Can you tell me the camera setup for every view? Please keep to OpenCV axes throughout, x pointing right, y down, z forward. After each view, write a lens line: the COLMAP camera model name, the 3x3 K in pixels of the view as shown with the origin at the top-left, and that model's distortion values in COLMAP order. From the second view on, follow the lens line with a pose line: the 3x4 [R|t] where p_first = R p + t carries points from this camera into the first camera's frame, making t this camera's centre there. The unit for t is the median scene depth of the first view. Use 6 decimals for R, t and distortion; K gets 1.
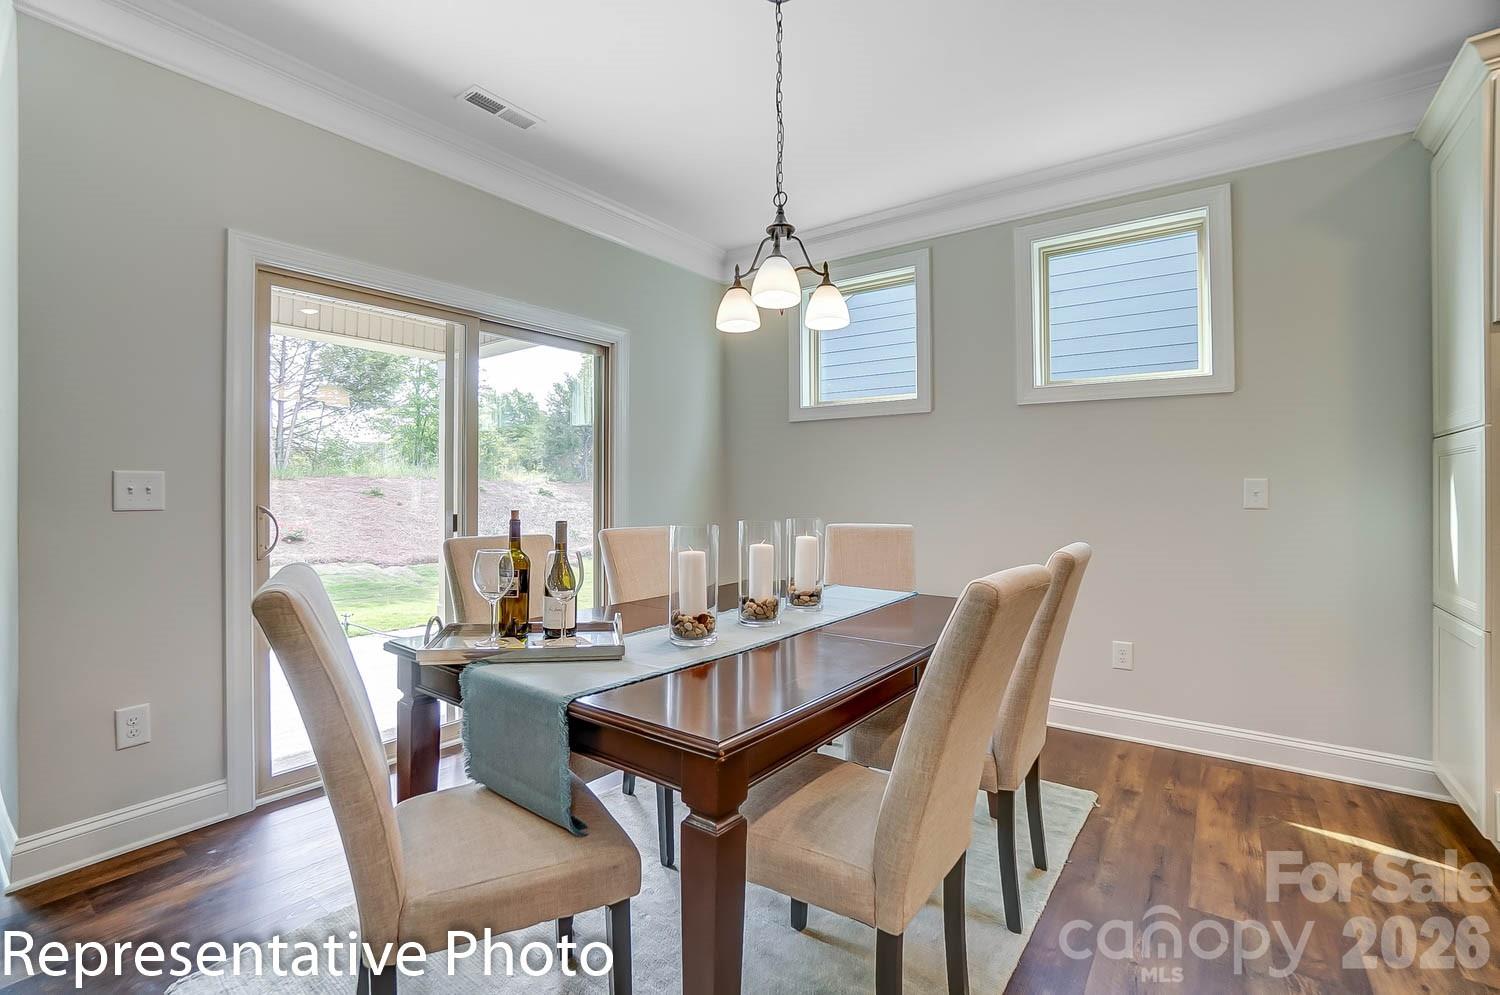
lens RADIAL K [[671.4, 0, 741.1], [0, 671.4, 491.8], [0, 0, 1]] dist [-0.035259, 0.002445]
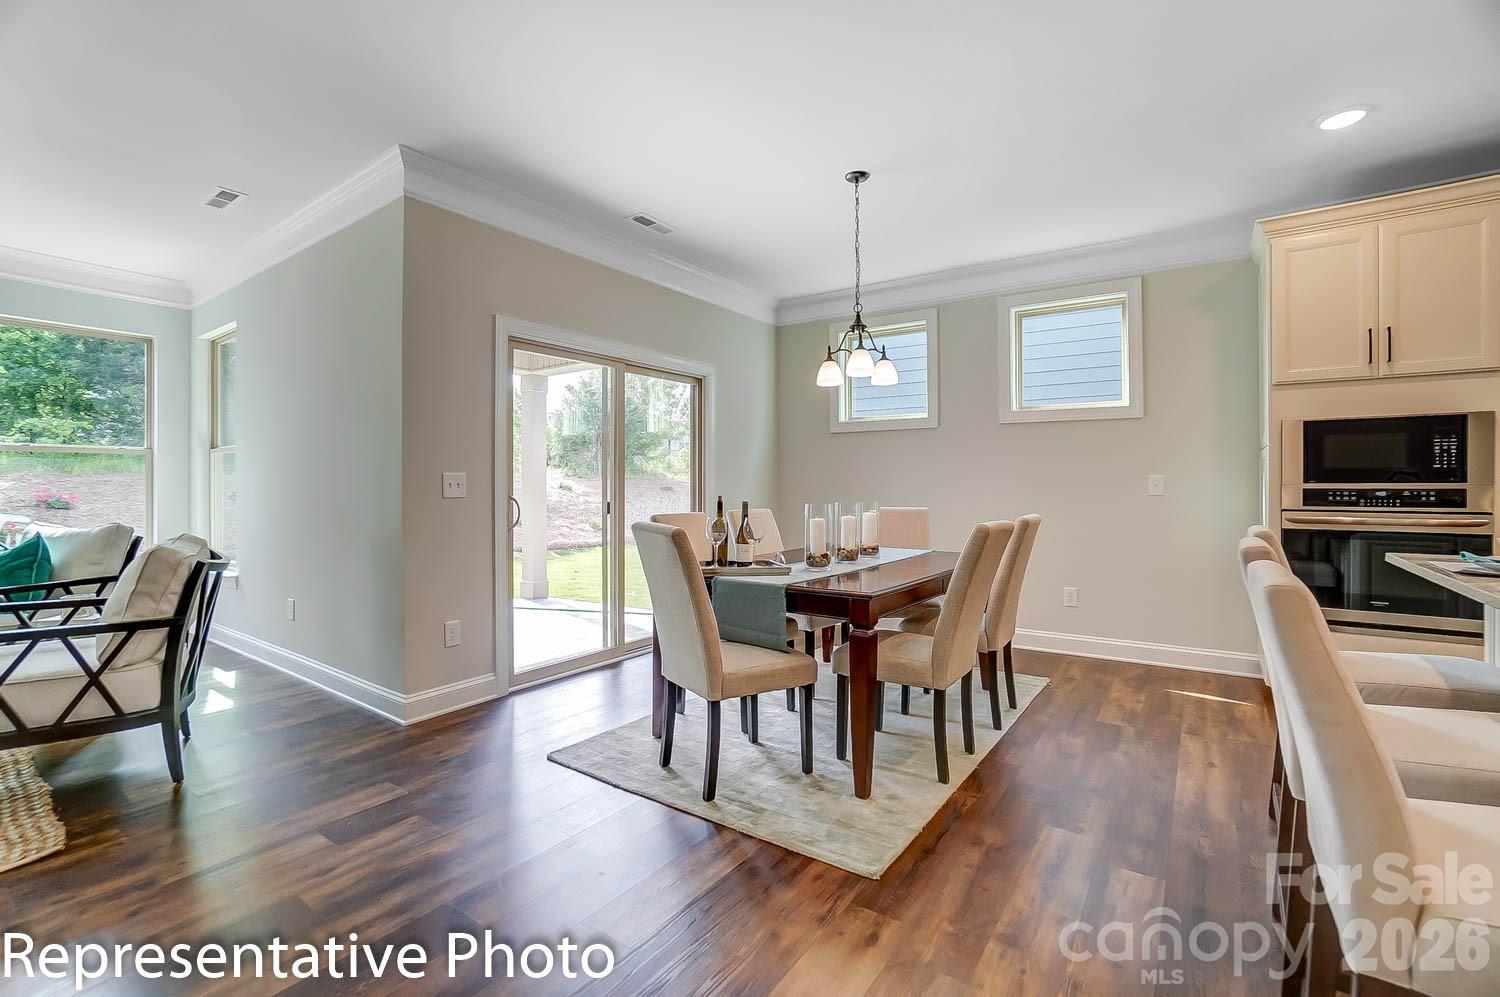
lens RADIAL K [[671.4, 0, 754.4], [0, 671.4, 492.5], [0, 0, 1]] dist [-0.035259, 0.002445]
pose [[0.999256, -0.002797, 0.038472, -0.230653], [0.002434, 0.999952, 0.009472, 0.001651], [-0.038497, -0.009372, 0.999215, -0.572296]]
